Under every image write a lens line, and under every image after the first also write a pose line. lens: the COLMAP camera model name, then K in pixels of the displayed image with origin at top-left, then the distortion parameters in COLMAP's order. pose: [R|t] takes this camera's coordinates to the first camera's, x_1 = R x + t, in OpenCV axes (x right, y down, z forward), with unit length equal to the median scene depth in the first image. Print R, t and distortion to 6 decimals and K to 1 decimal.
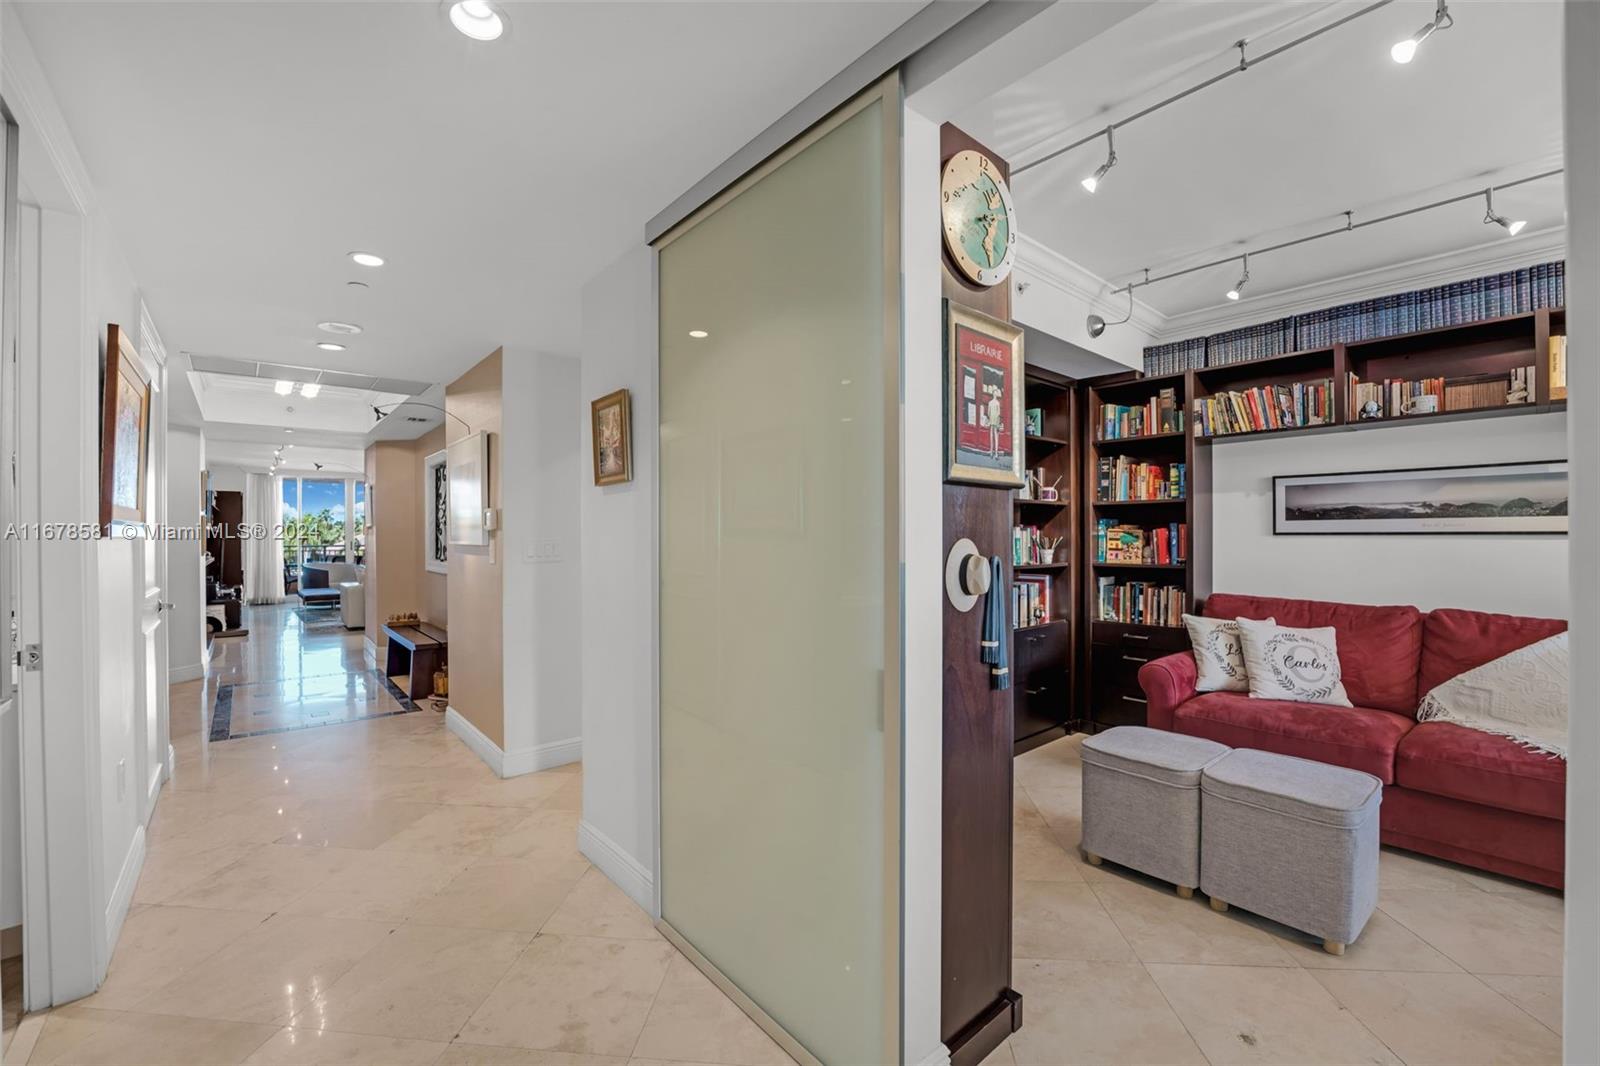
lens RADIAL K [[658.5, 0, 793.8], [0, 658.5, 535.1], [0, 0, 1]] dist [-0.026525, 0.002224]
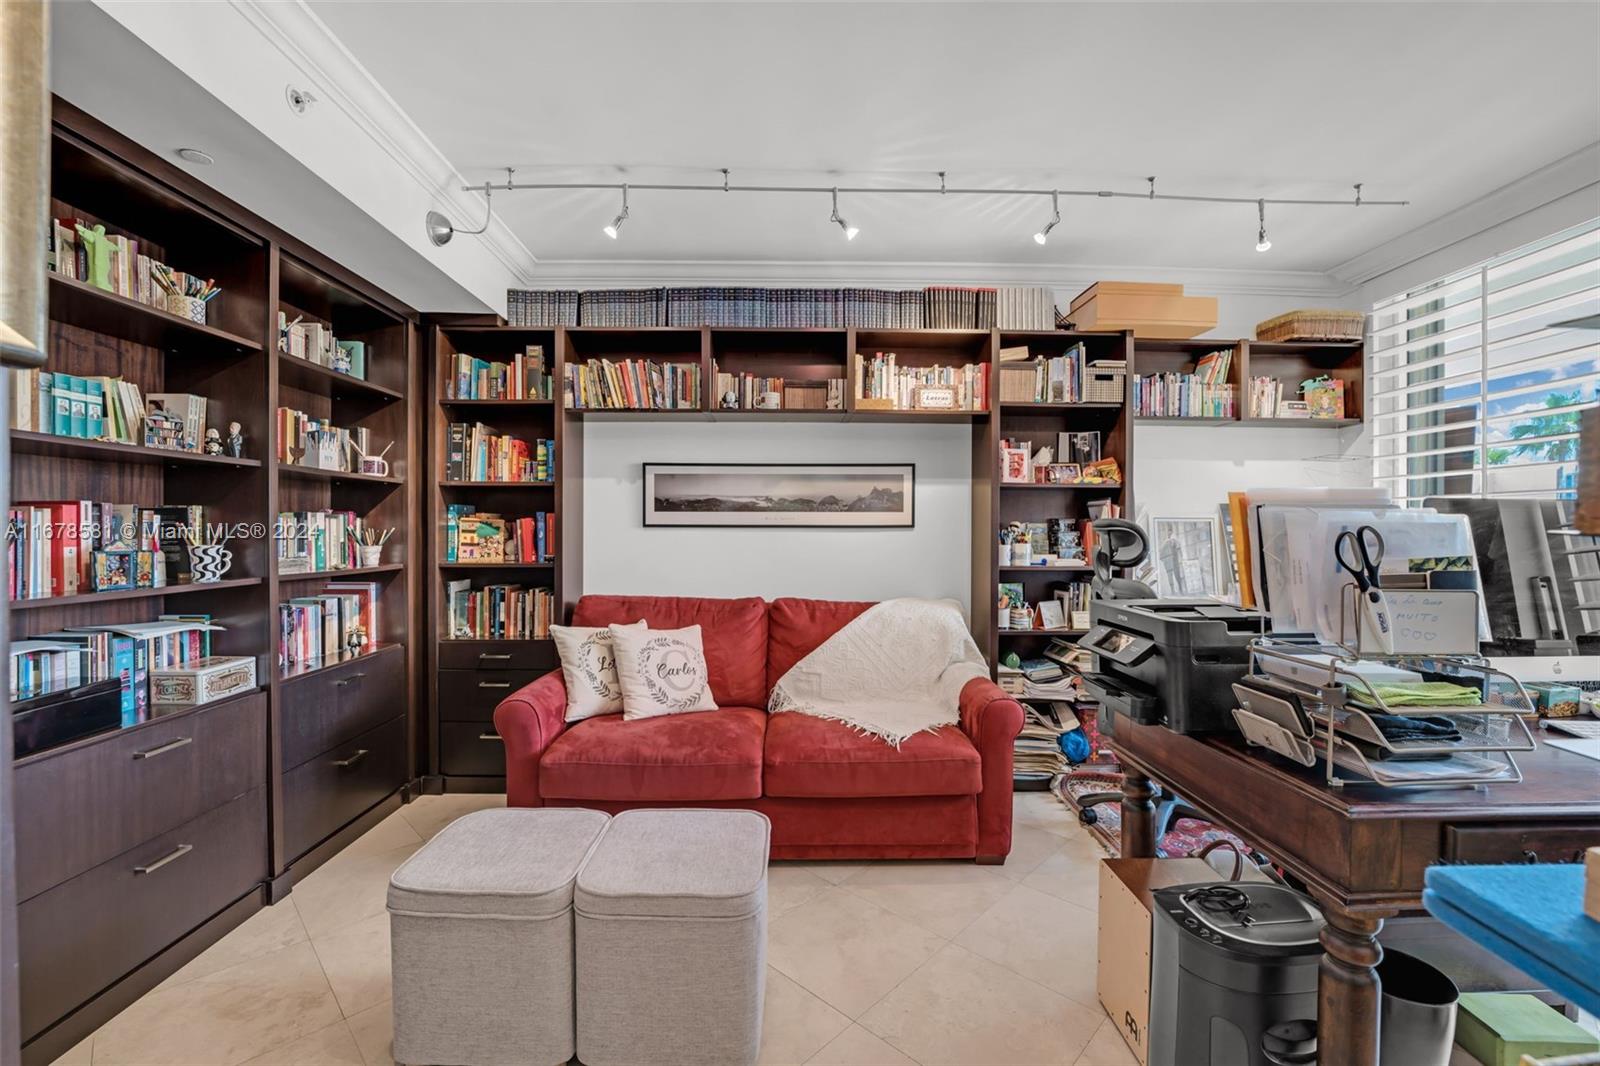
lens RADIAL K [[658.5, 0, 793.8], [0, 658.5, 535.1], [0, 0, 1]] dist [-0.026525, 0.002224]
pose [[0.632650, -0.003497, 0.774430, 0.165039], [-0.006405, 0.999932, 0.009748, 0.001023], [-0.774412, -0.011127, 0.632584, 0.264767]]
